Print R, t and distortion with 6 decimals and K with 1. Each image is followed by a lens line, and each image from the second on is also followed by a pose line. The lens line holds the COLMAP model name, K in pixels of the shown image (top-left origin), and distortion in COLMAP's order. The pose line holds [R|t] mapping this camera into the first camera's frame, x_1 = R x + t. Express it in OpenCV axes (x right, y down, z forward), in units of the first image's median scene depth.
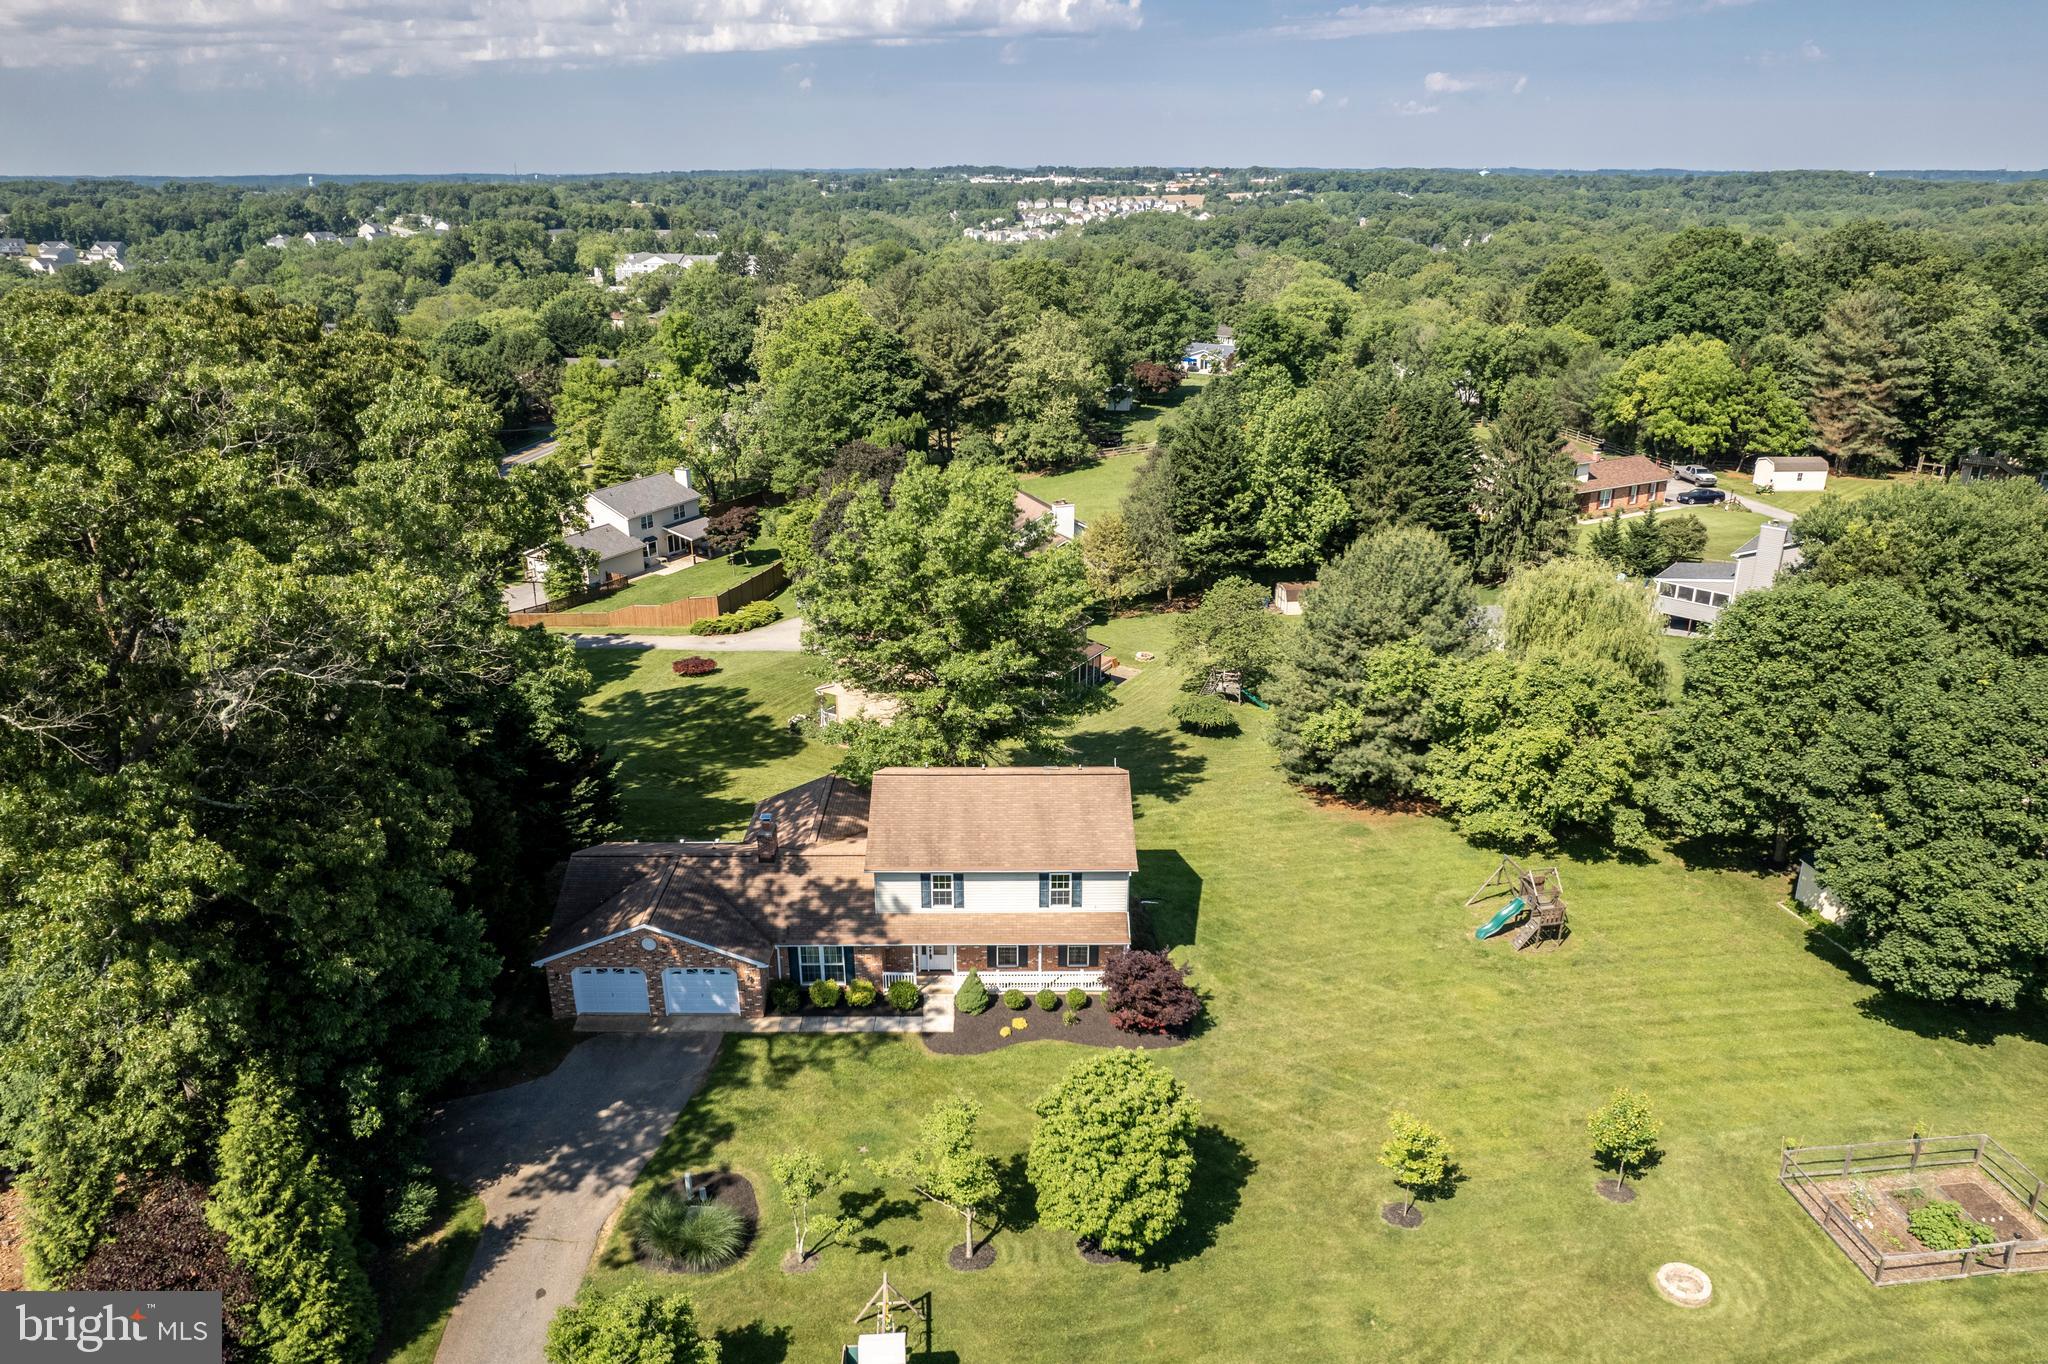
lens RADIAL K [[1295.5, 0, 1024.0], [0, 1295.5, 682.0], [0, 0, 1]] dist [-0.025501, 0.000384]
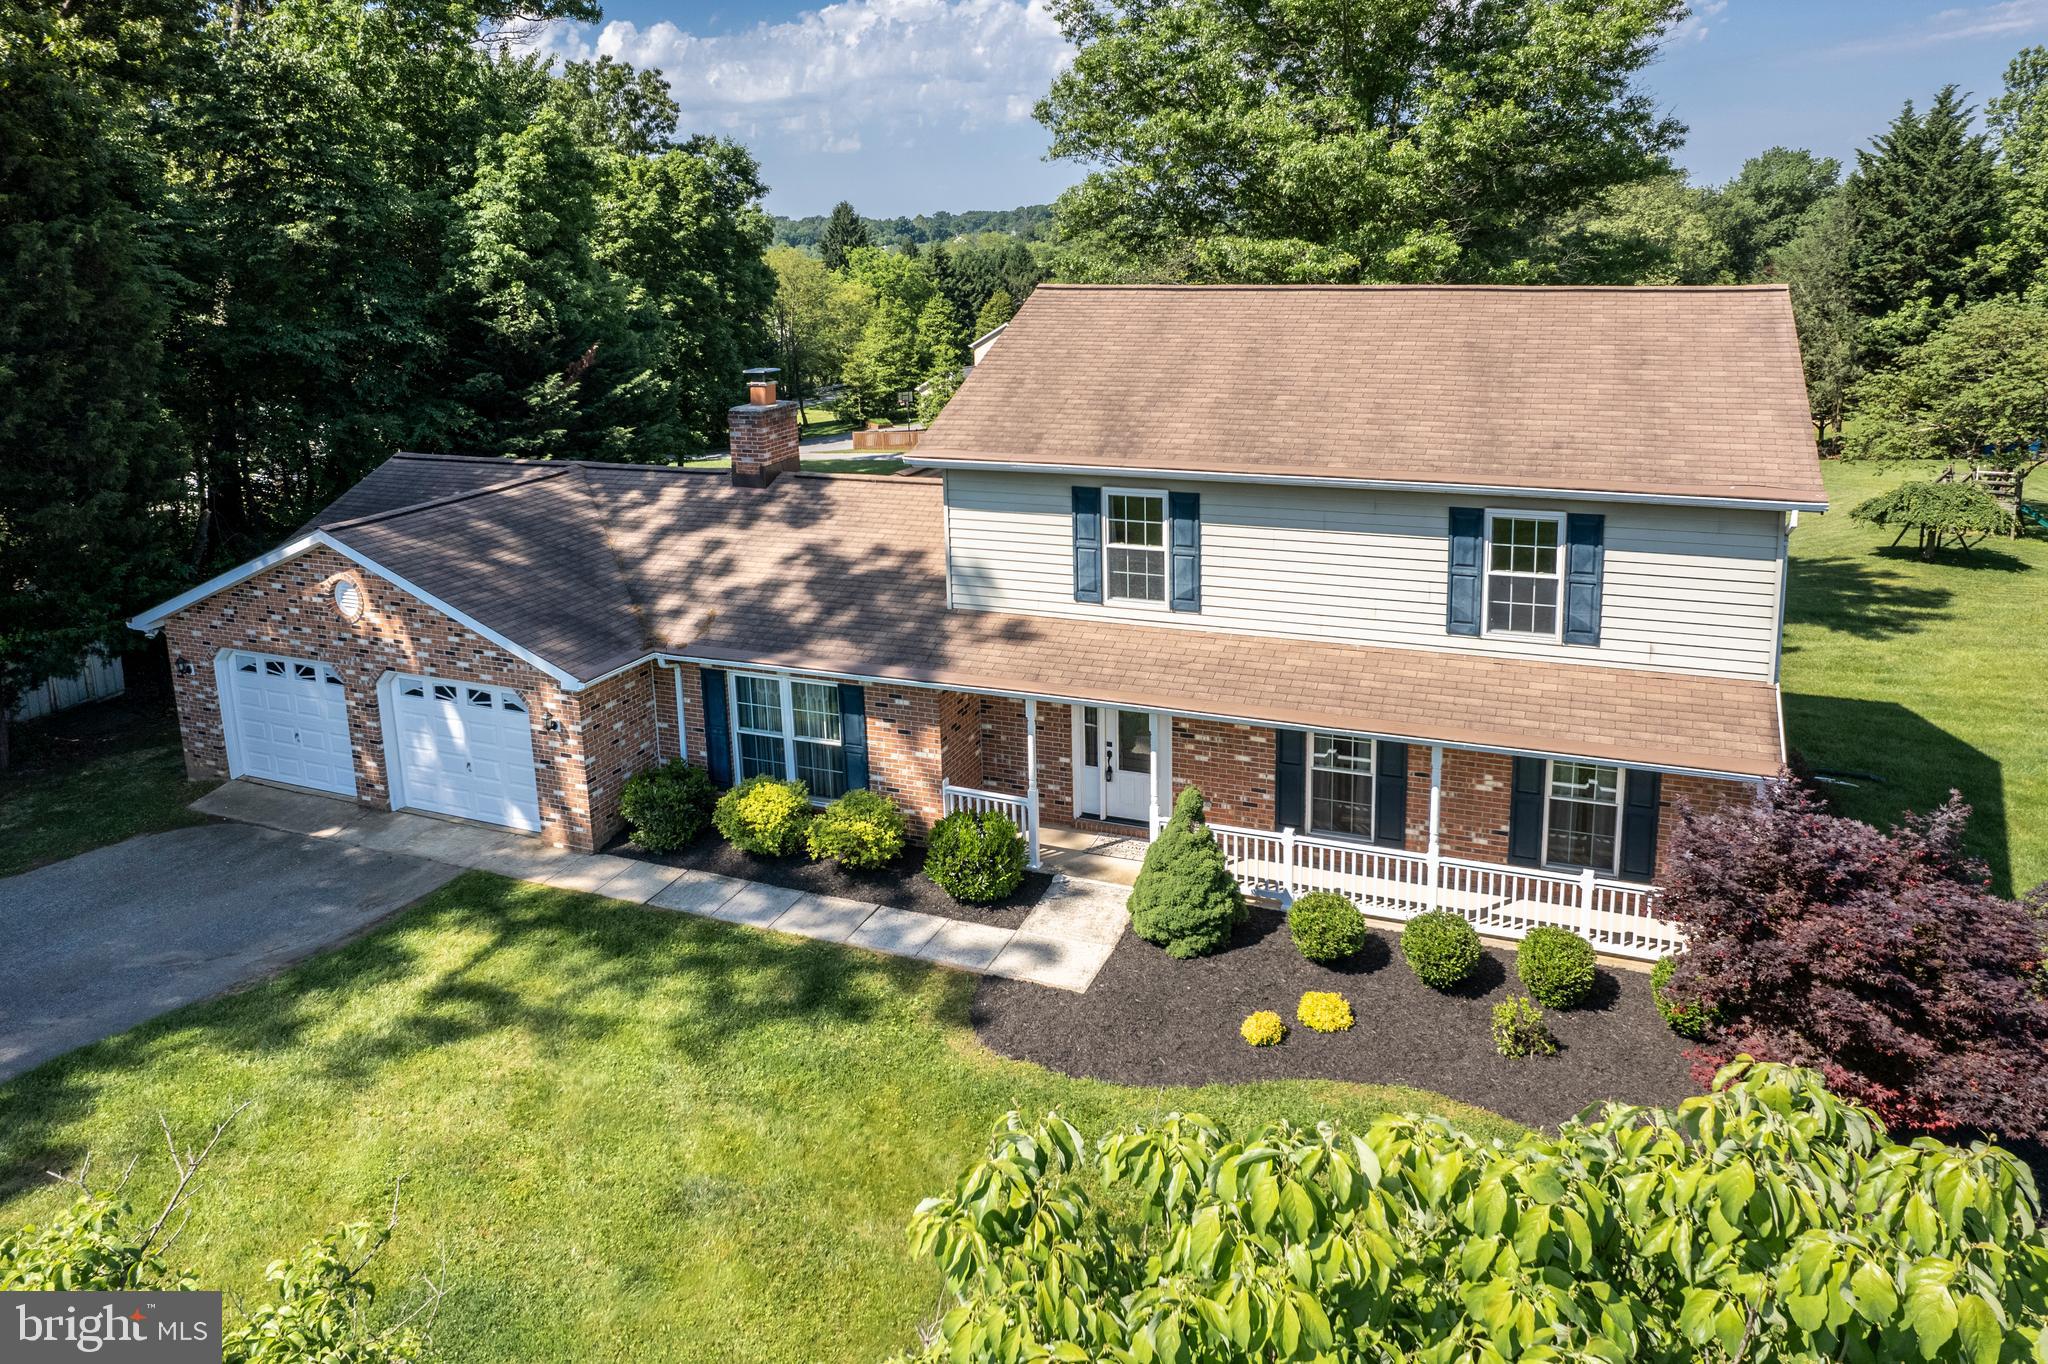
lens RADIAL K [[1356.6, 0, 1010.4], [0, 1356.6, 492.0], [0, 0, 1]] dist [-0.032455, 0.025205]
pose [[0.921057, 0.050169, -0.386183, 0.030179], [-0.113694, 0.983105, -0.143448, 0.156853], [0.372461, 0.176030, 0.911200, 0.533049]]
